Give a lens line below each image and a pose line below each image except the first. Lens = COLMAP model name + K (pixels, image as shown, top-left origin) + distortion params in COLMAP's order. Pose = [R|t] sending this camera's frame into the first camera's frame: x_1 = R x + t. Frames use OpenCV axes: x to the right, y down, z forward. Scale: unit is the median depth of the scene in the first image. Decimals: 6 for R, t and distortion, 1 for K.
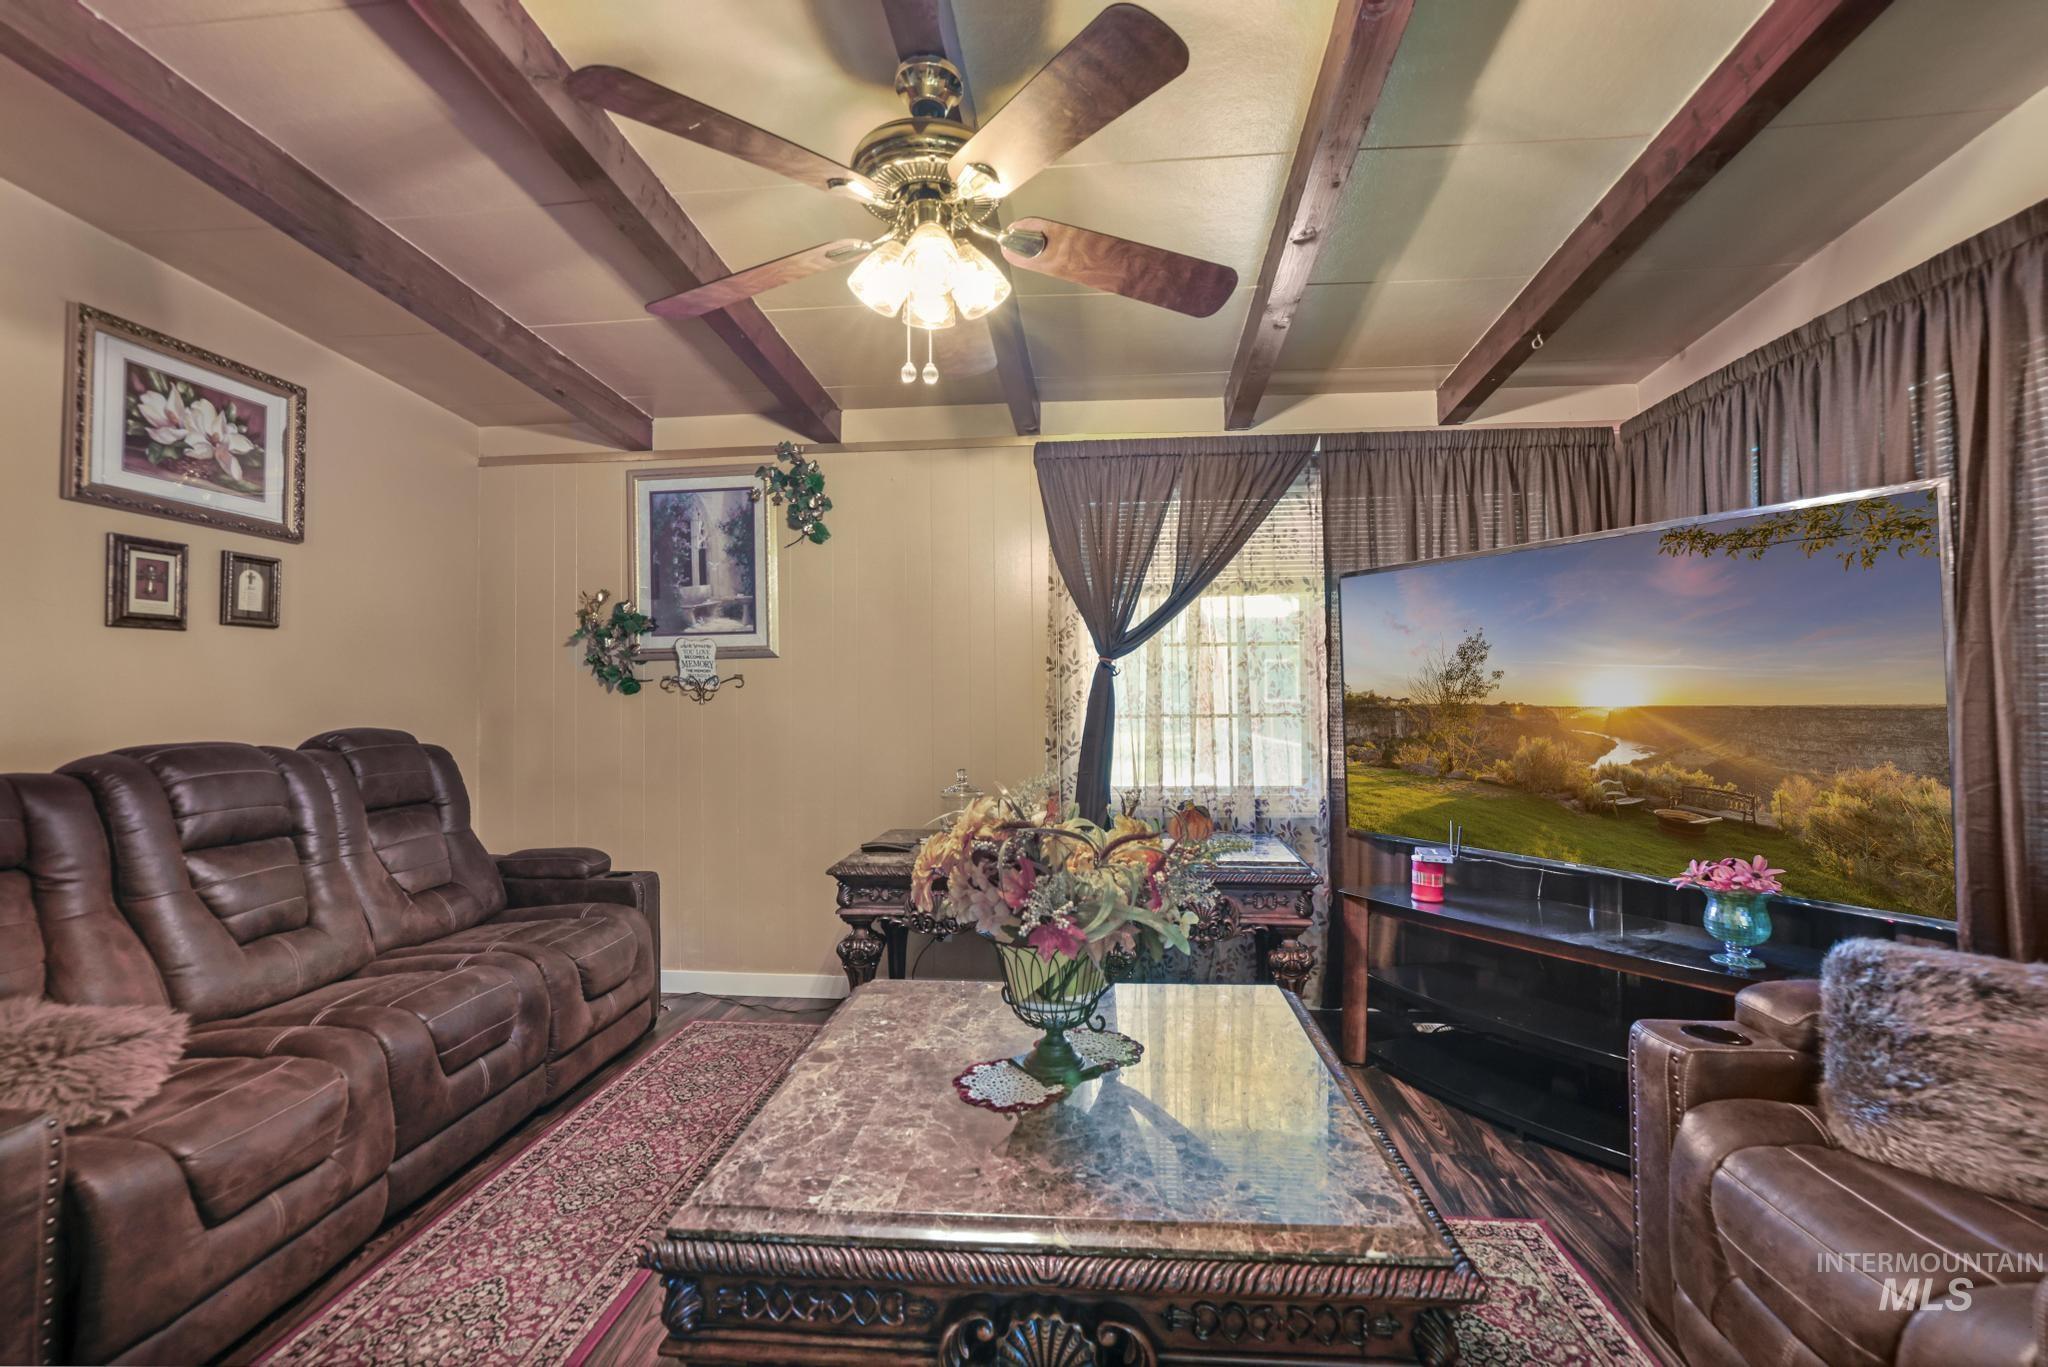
lens RADIAL K [[906.1, 0, 1028.4], [0, 906.1, 678.1], [0, 0, 1]] dist [-0.039977, 0.015957]
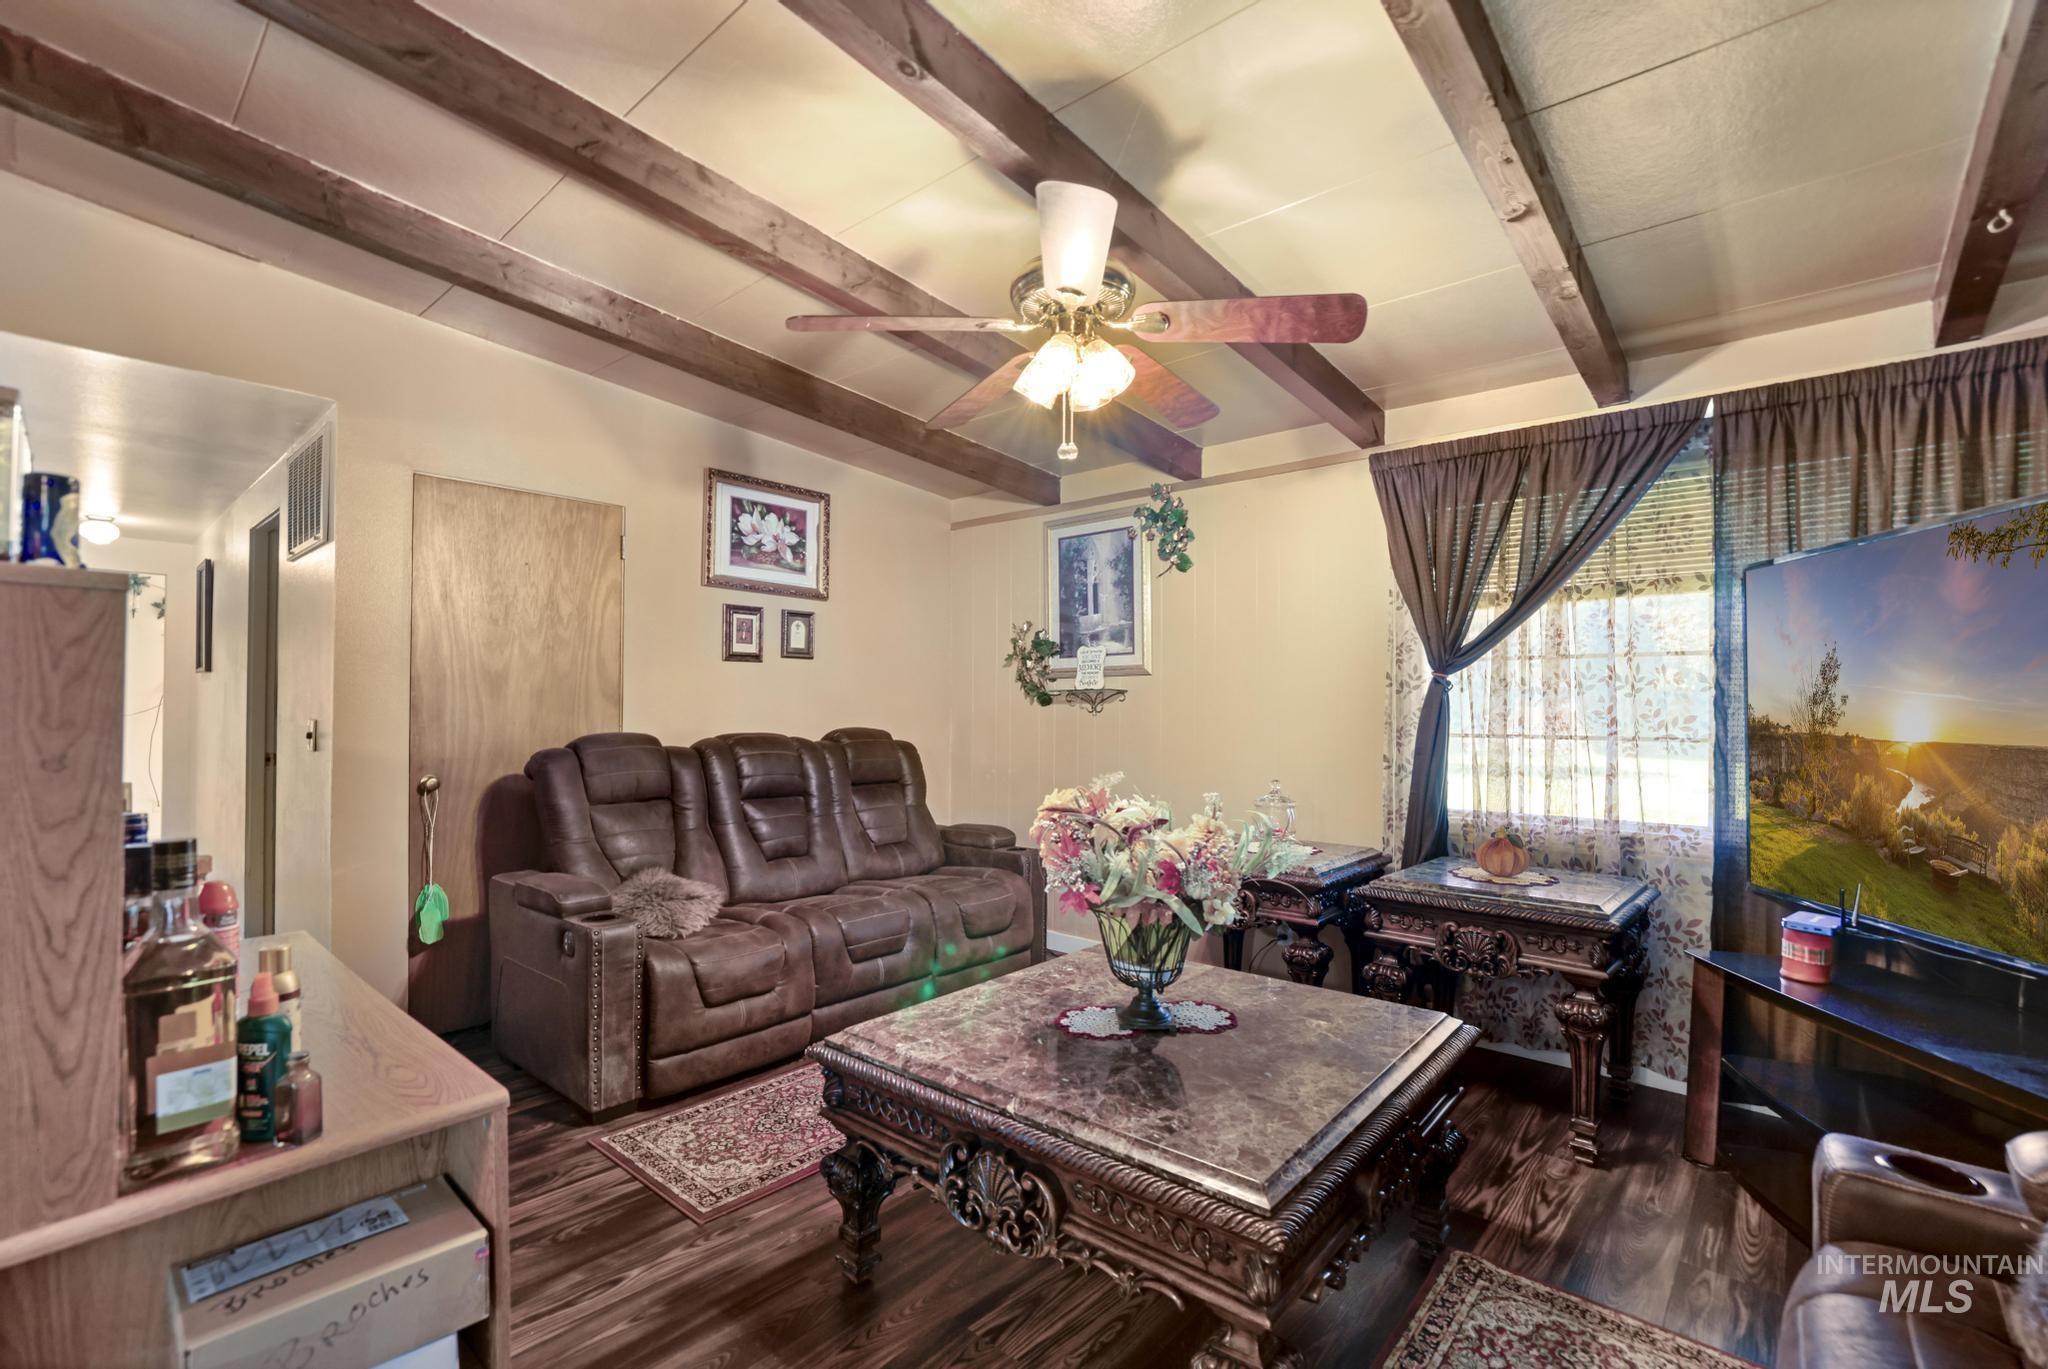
lens RADIAL K [[914.7, 0, 999.5], [0, 914.7, 706.8], [0, 0, 1]] dist [-0.038775, 0.016001]
pose [[0.800041, 0.011764, -0.599830, 0.331517], [-0.002494, 0.999864, 0.016284, -0.001247], [0.599940, -0.011532, 0.799962, -0.042906]]
